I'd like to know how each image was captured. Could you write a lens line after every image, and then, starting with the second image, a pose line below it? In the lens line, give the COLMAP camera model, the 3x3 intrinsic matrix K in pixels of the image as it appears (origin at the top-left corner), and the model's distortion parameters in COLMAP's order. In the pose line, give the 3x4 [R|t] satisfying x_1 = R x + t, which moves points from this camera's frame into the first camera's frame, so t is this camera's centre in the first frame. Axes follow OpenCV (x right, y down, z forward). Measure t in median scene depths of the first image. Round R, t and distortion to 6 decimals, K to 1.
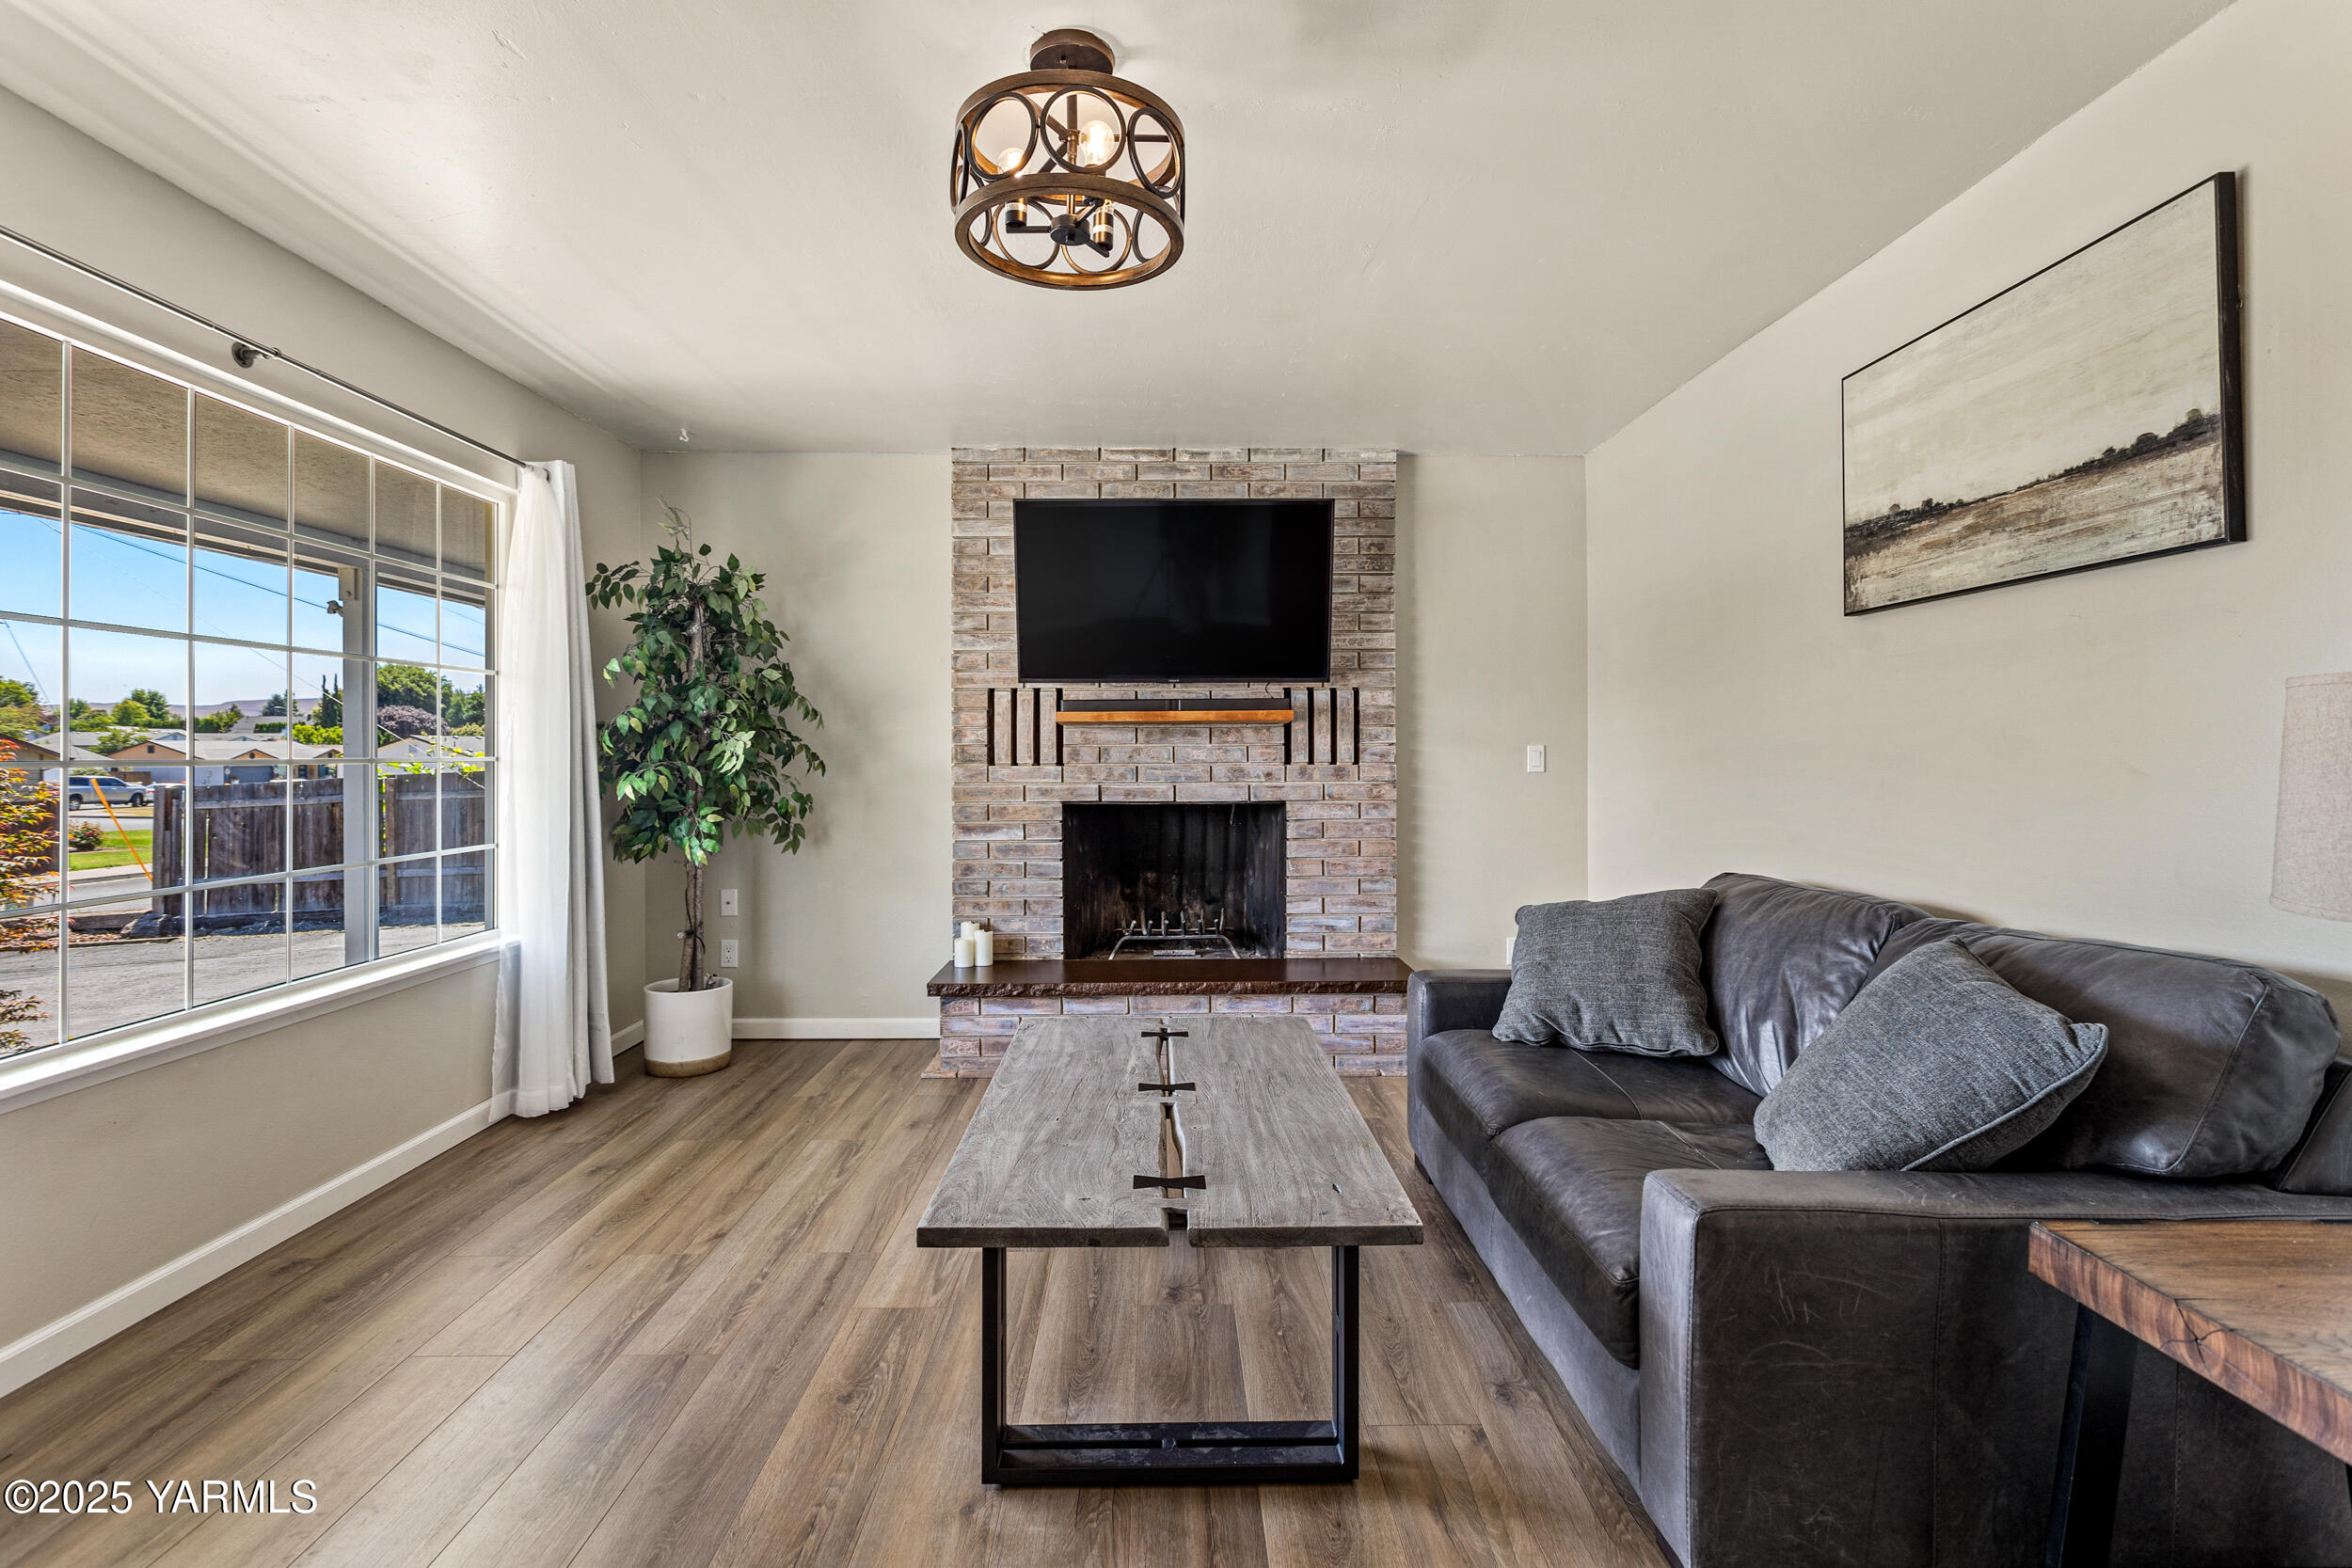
lens RADIAL K [[1132.6, 0, 1163.3], [0, 1132.6, 770.9], [0, 0, 1]] dist [-0.001439, -0.010939]
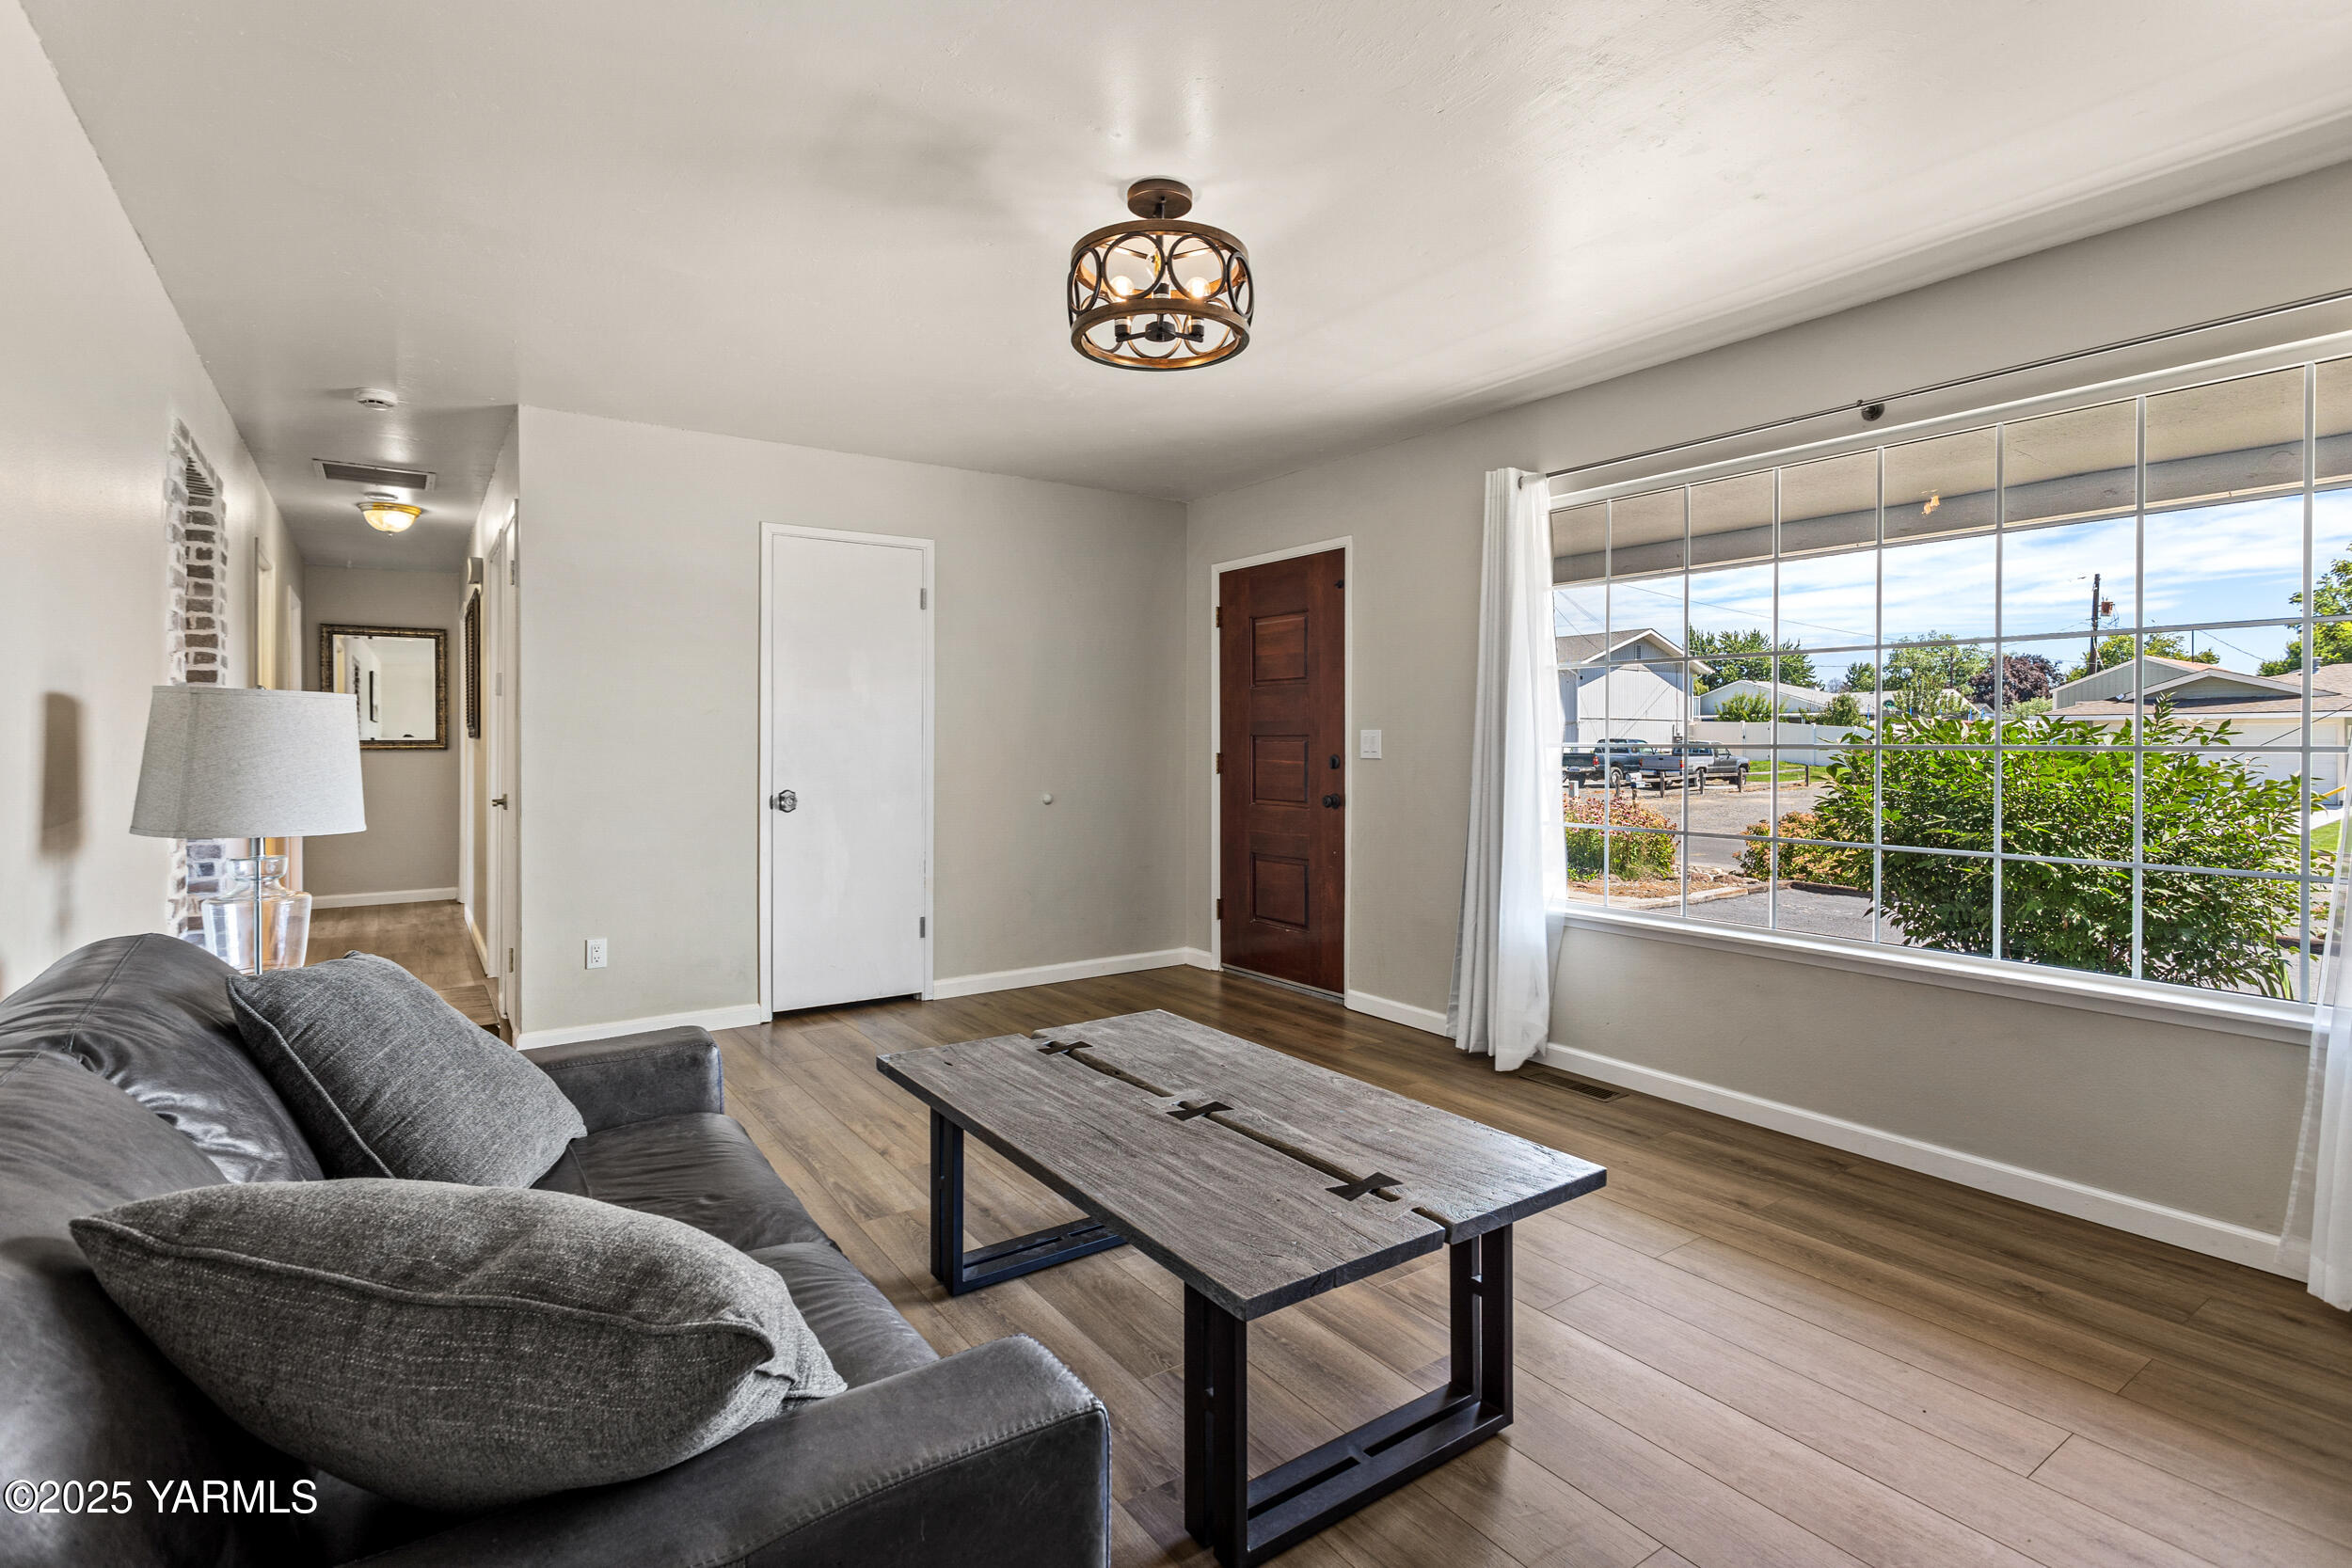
lens RADIAL K [[1111.8, 0, 1209.9], [0, 1111.8, 751.0], [0, 0, 1]] dist [-0.000332, -0.009605]
pose [[-0.818360, 0.005028, -0.574684, 0.530726], [-0.010144, 0.999680, 0.023192, -0.029200], [0.574617, 0.024809, -0.818047, 1.815764]]
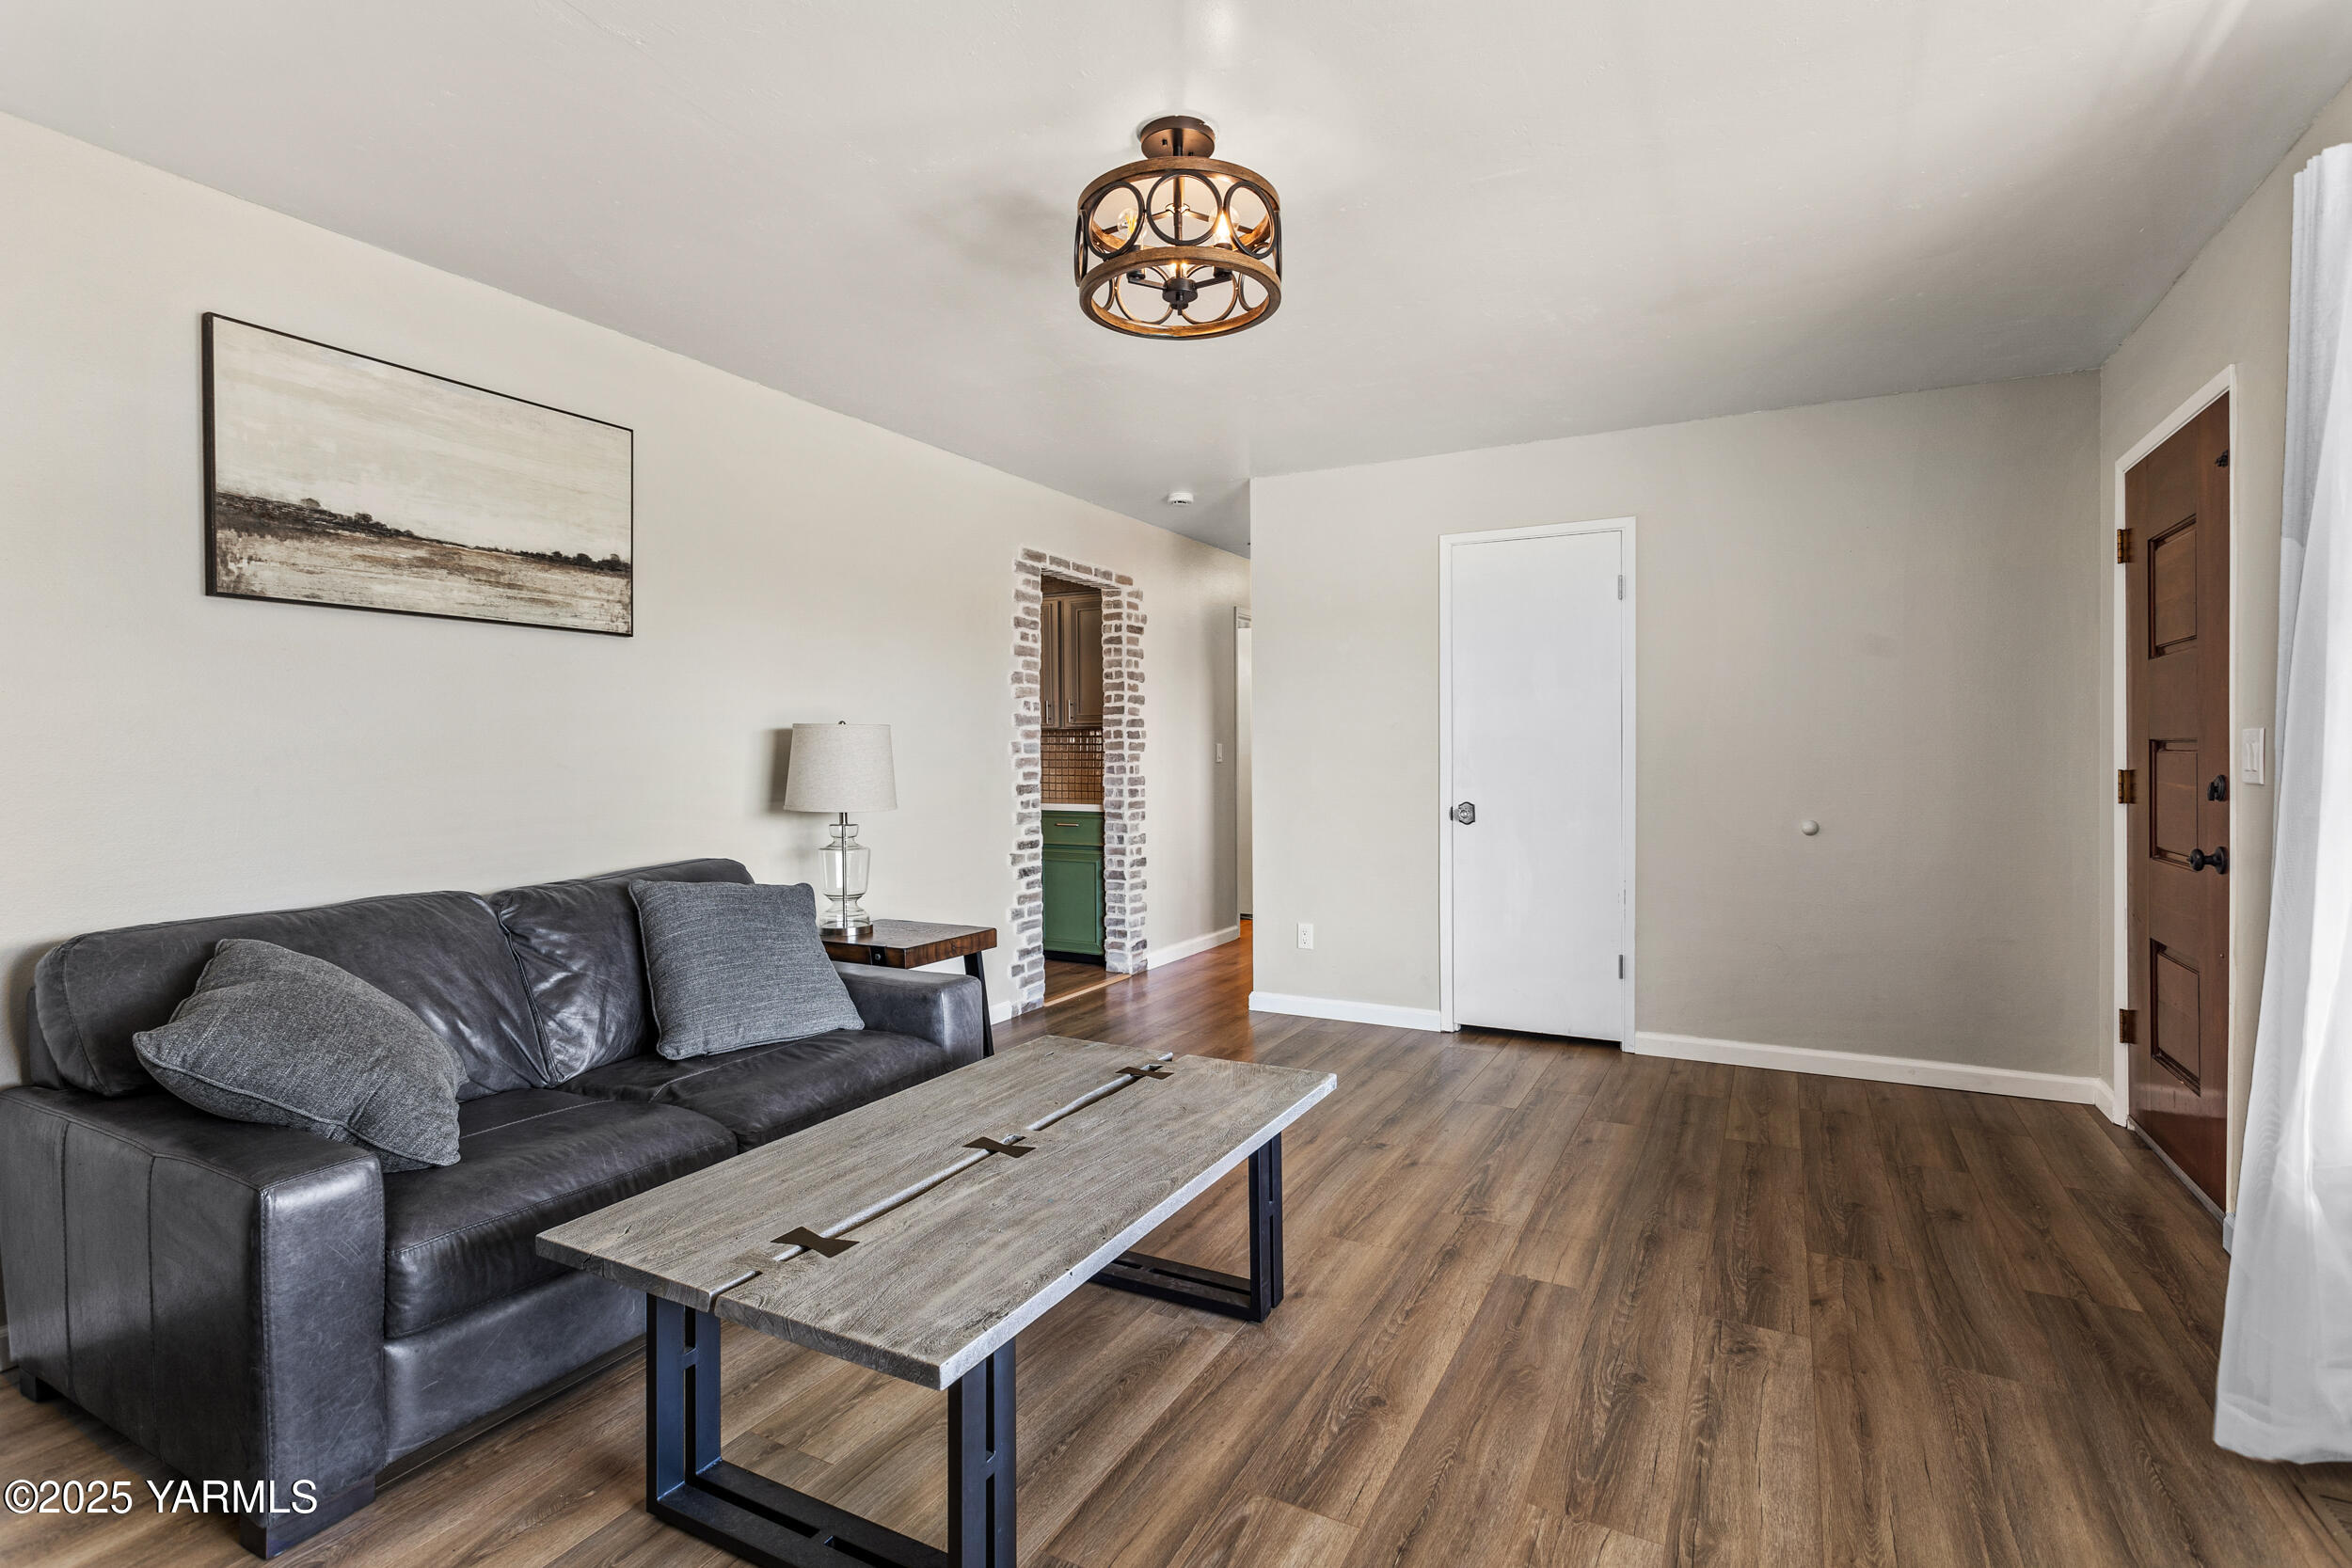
lens RADIAL K [[1132.6, 0, 1163.3], [0, 1132.6, 770.9], [0, 0, 1]] dist [-0.001439, -0.010939]
pose [[-0.878371, -0.002590, 0.477973, -0.534939], [0.012894, 0.999493, 0.029112, -0.025635], [-0.477806, 0.031734, -0.877892, 1.766478]]
